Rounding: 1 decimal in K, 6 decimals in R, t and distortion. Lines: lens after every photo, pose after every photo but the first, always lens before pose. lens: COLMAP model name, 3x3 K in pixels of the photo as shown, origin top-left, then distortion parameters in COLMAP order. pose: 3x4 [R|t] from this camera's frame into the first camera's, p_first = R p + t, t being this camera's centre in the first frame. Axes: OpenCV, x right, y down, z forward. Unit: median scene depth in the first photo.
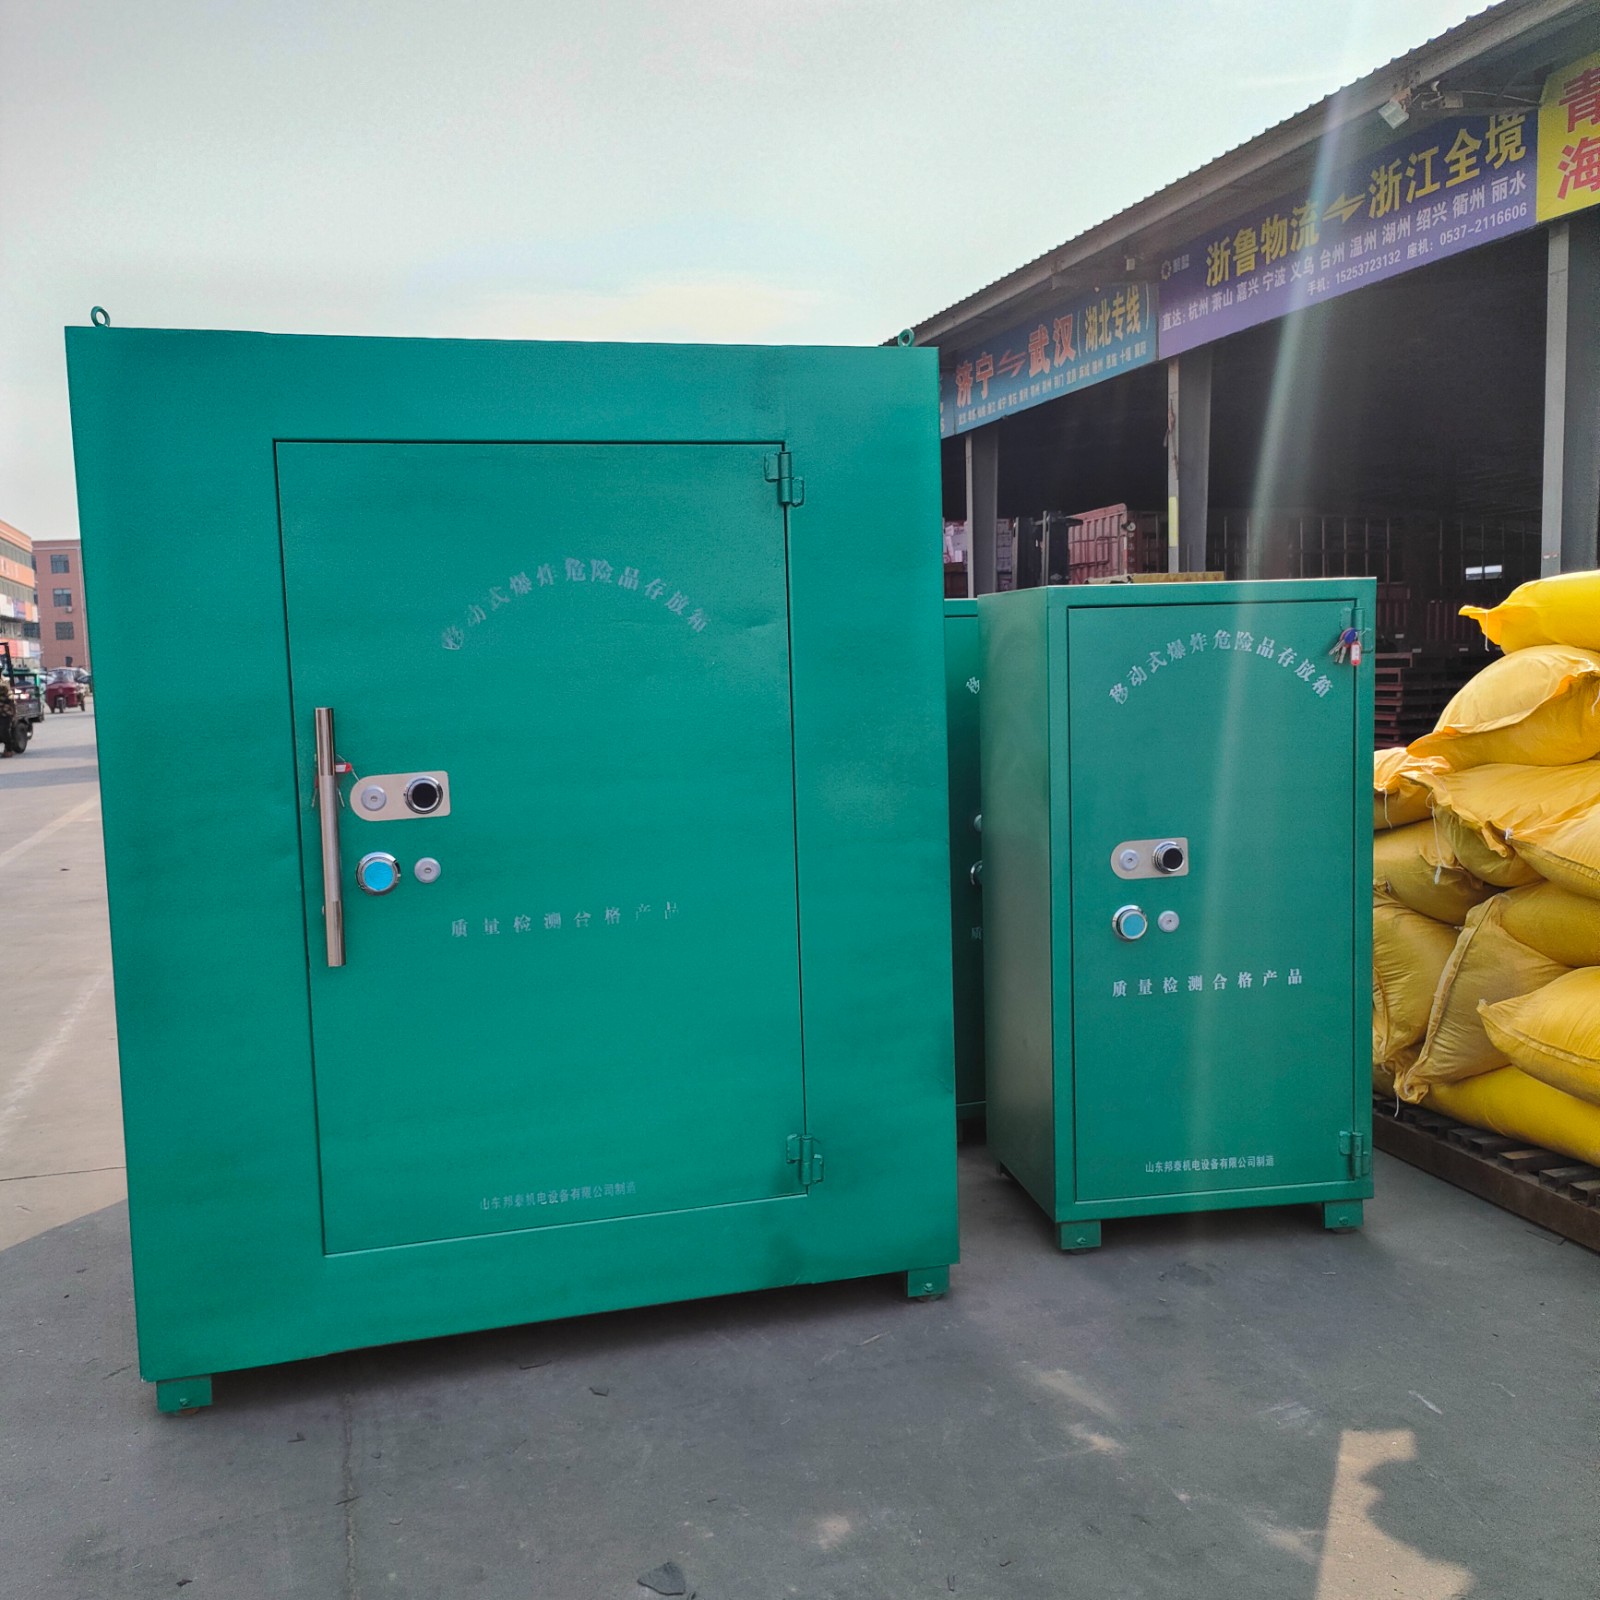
lens RADIAL K [[1560.9, 0, 801.2], [0, 1560.9, 787.5], [0, 0, 1]] dist [0.084956, -0.110493]
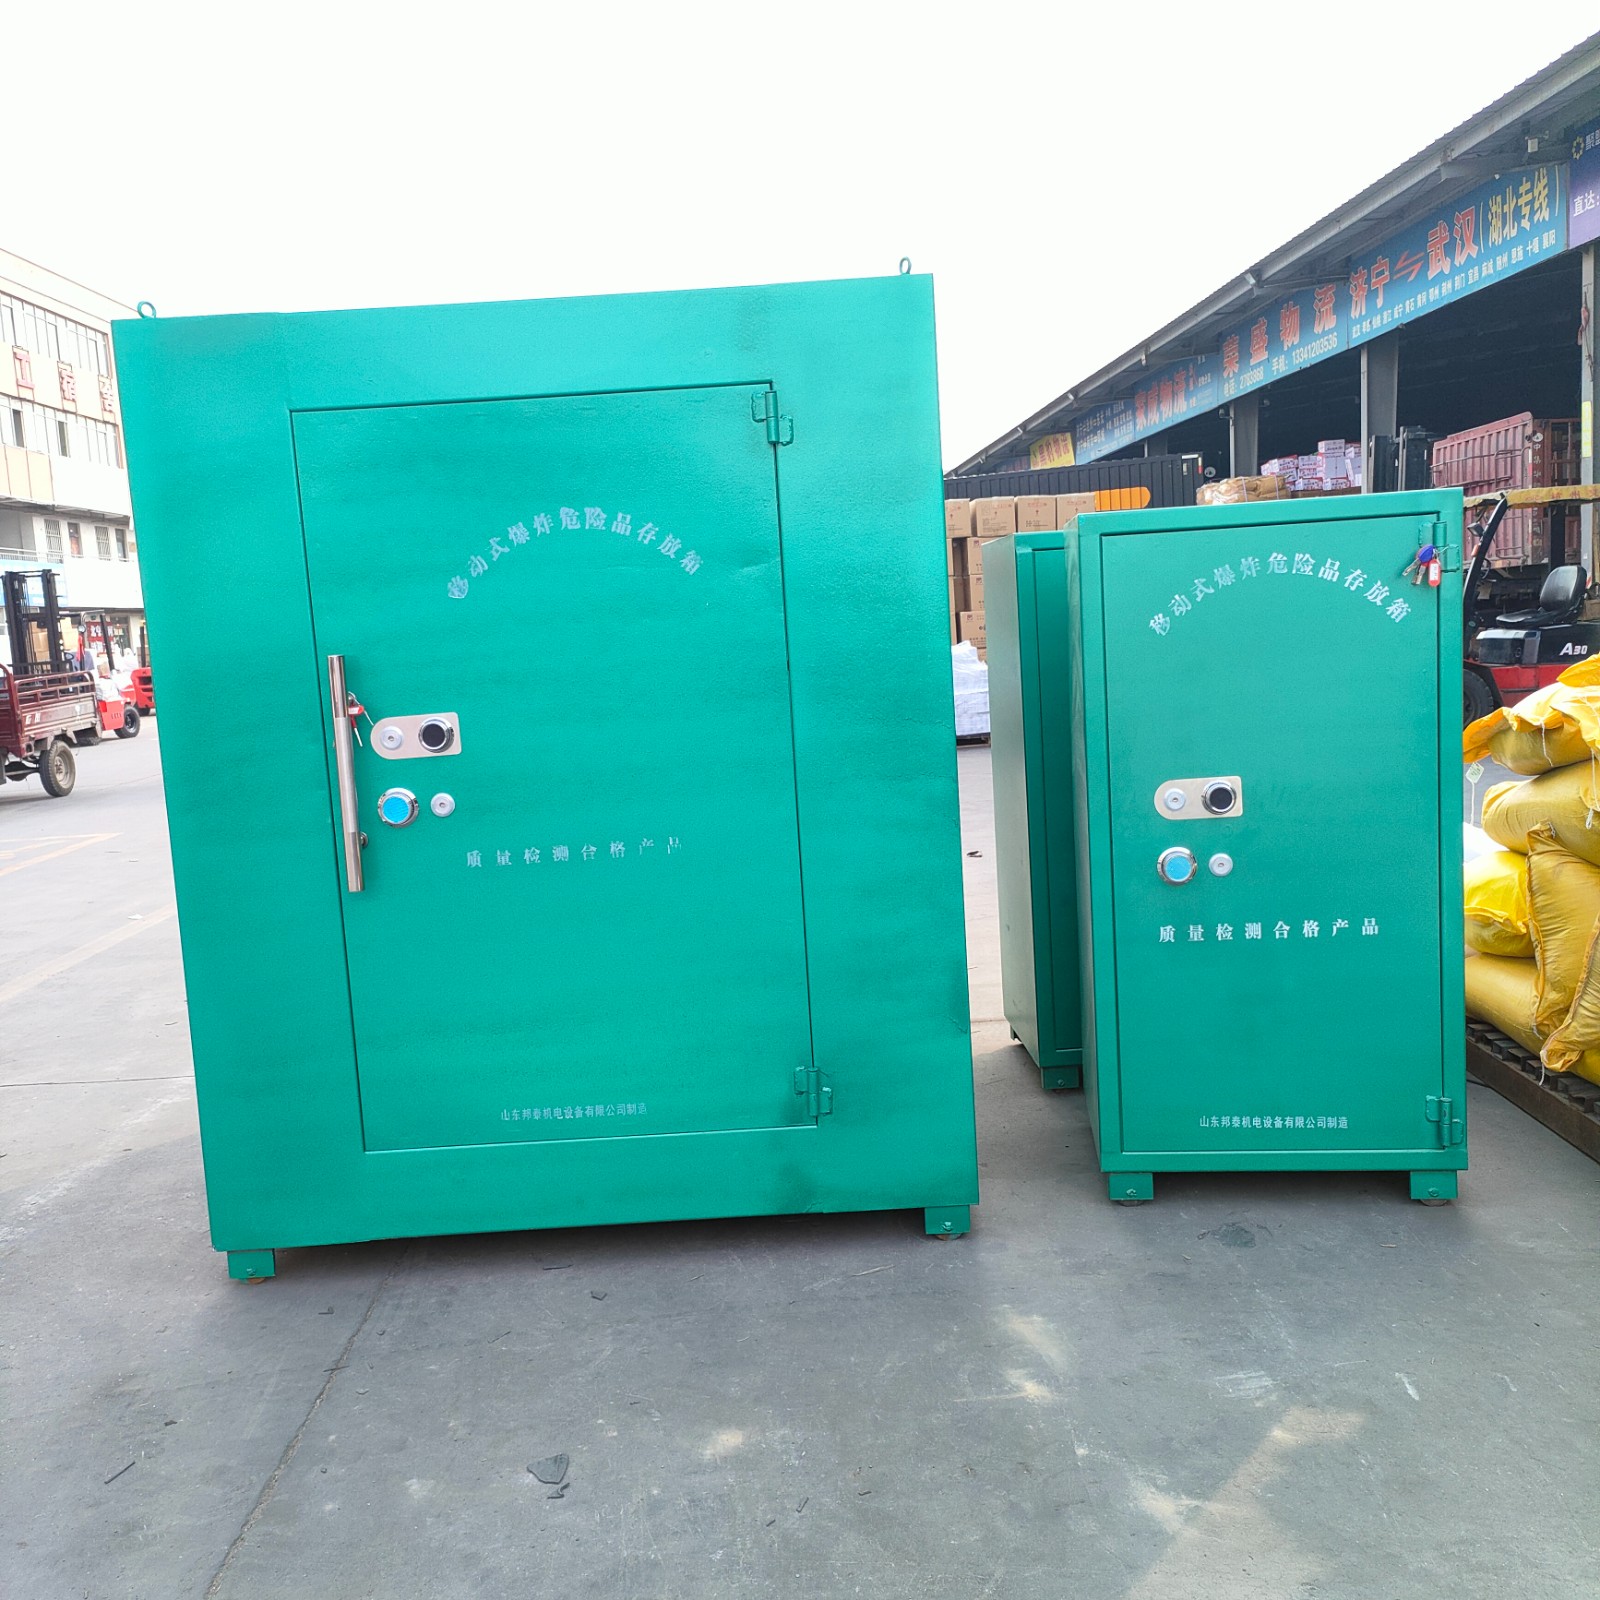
lens RADIAL K [[1553.6, 0, 803.6], [0, 1553.6, 788.8], [0, 0, 1]] dist [0.078966, -0.094311]
pose [[0.964060, 0.003235, -0.265665, 0.241542], [0.006567, 0.999330, 0.036001, 0.004044], [0.265603, -0.036452, 0.963393, 0.028529]]
